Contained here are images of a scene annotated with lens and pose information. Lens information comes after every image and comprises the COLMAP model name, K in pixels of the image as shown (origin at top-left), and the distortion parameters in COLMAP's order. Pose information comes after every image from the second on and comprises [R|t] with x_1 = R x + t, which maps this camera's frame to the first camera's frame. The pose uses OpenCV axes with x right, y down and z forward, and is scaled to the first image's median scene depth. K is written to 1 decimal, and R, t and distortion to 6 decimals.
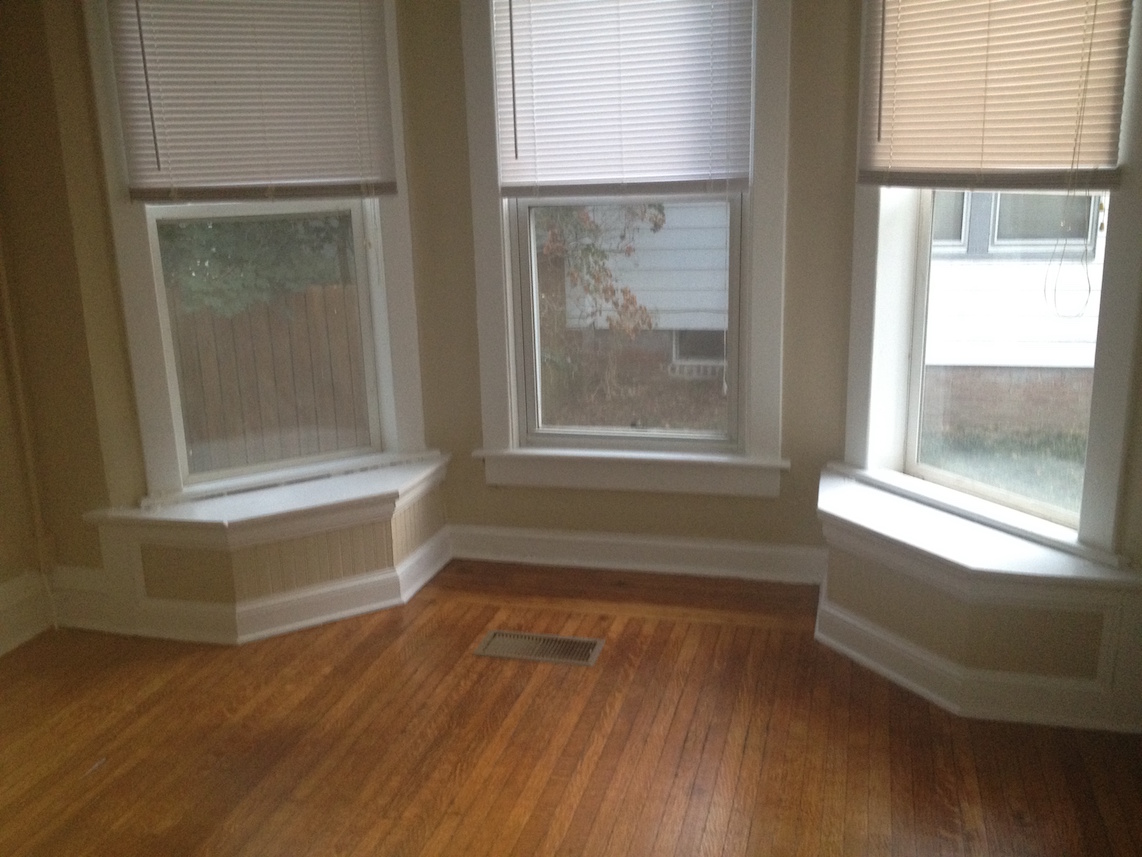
lens RADIAL K [[1044.5, 0, 567.5], [0, 1044.5, 445.6], [0, 0, 1]] dist [0.132513, -0.307292]
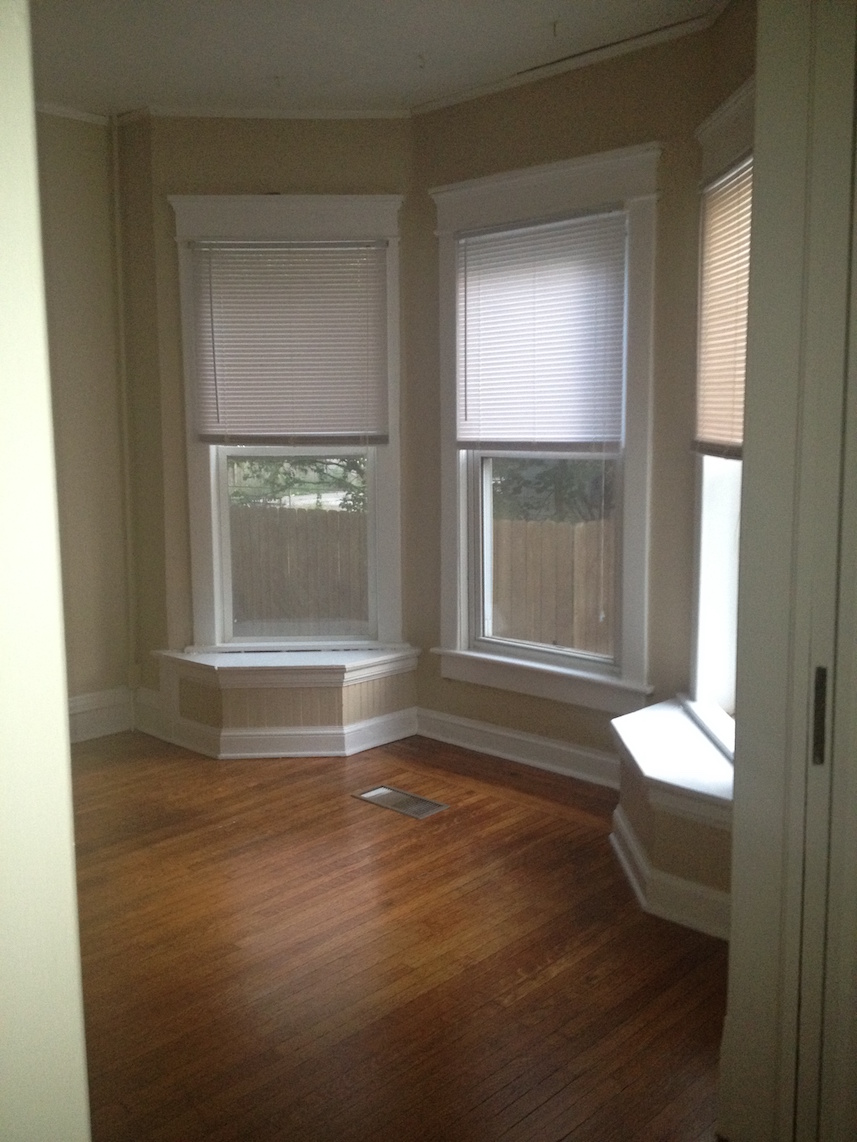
lens RADIAL K [[1044.5, 0, 412.0], [0, 1044.5, 565.1], [0, 0, 1]] dist [0.132513, -0.307292]
pose [[0.884088, 0.089931, -0.458585, 0.501702], [-0.142071, 0.986584, -0.080418, 0.012603], [0.445201, 0.136248, 0.885004, -0.133383]]
